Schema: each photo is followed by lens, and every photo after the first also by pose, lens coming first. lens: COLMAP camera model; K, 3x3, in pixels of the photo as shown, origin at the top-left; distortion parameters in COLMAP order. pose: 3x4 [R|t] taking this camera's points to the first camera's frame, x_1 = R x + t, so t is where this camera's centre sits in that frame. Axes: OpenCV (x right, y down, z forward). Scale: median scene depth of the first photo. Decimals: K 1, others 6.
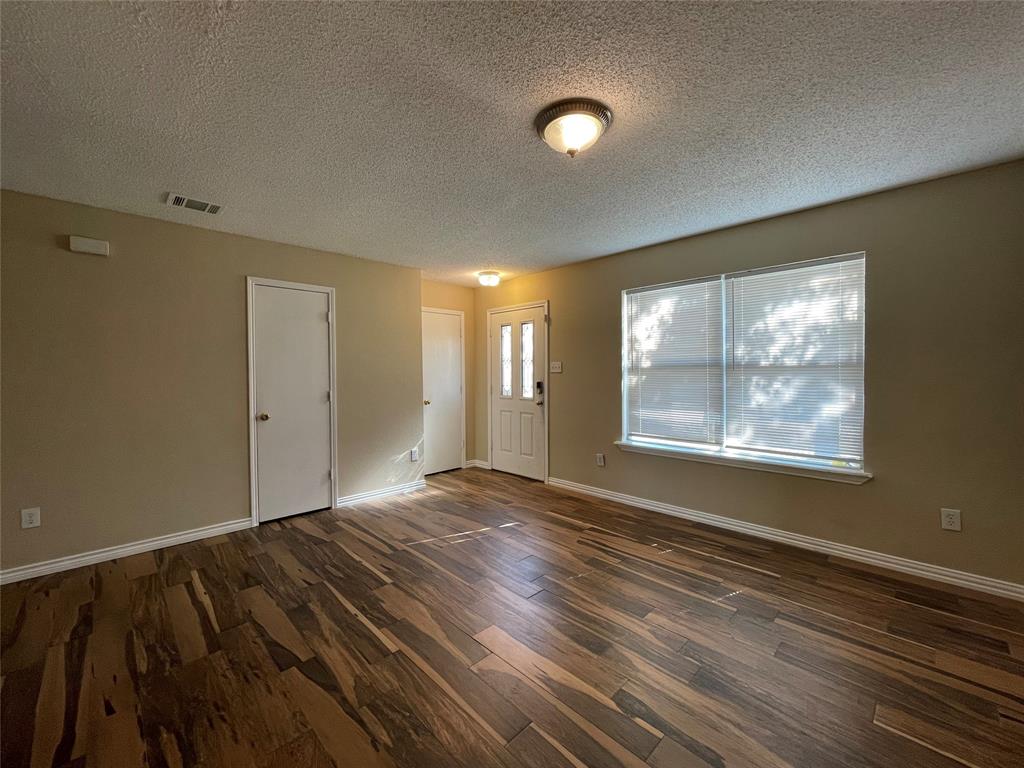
lens RADIAL K [[413.9, 0, 508.2], [0, 413.9, 382.2], [0, 0, 1]] dist [-0.001059, -0.000265]
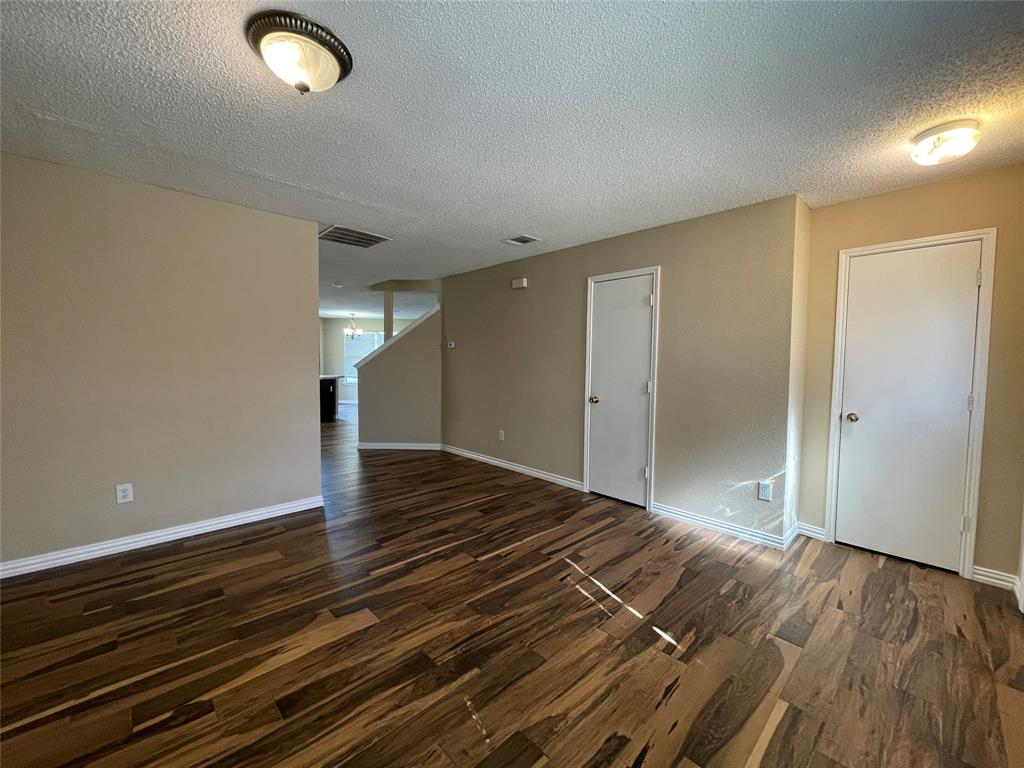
lens RADIAL K [[413.9, 0, 508.2], [0, 413.9, 382.2], [0, 0, 1]] dist [-0.001059, -0.000265]
pose [[-0.009154, 0.061690, -0.998053, 0.559947], [-0.036471, 0.997410, 0.061985, -0.026462], [0.999293, 0.036968, -0.006880, 0.807988]]
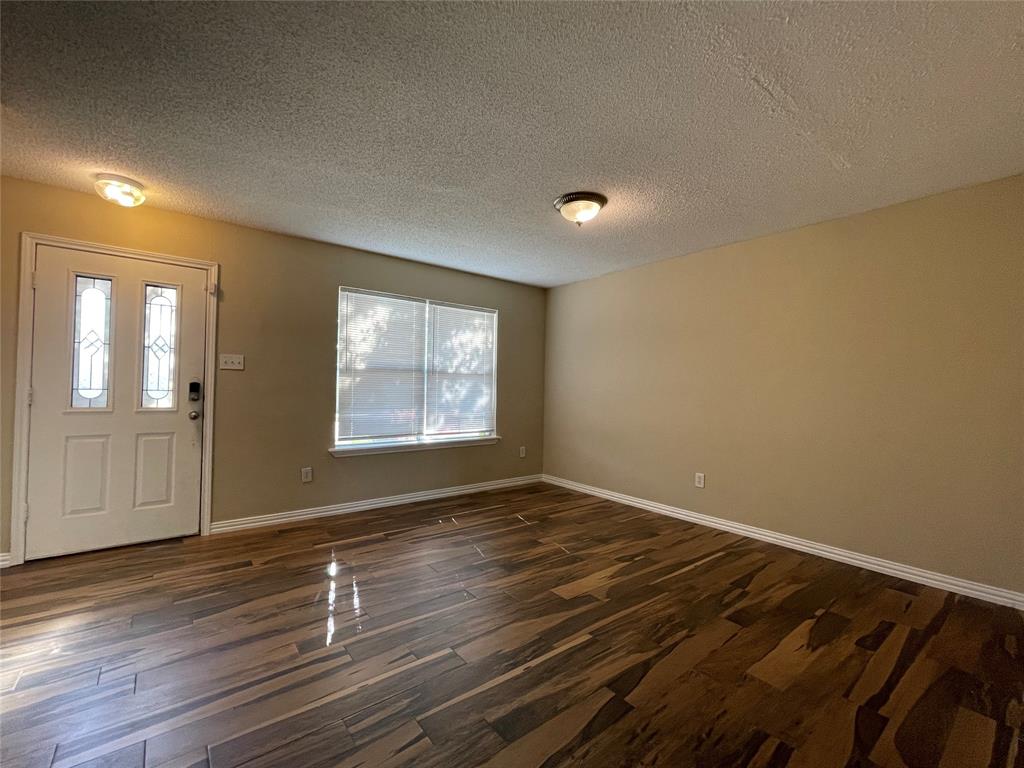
lens RADIAL K [[439.5, 0, 507.1], [0, 439.5, 380.4], [0, 0, 1]] dist [-0.002165, -0.000368]
pose [[0.104538, 0.021994, 0.994278, -0.799238], [0.004974, 0.999731, -0.022637, 0.020005], [-0.994508, 0.007312, 0.104401, 0.619481]]
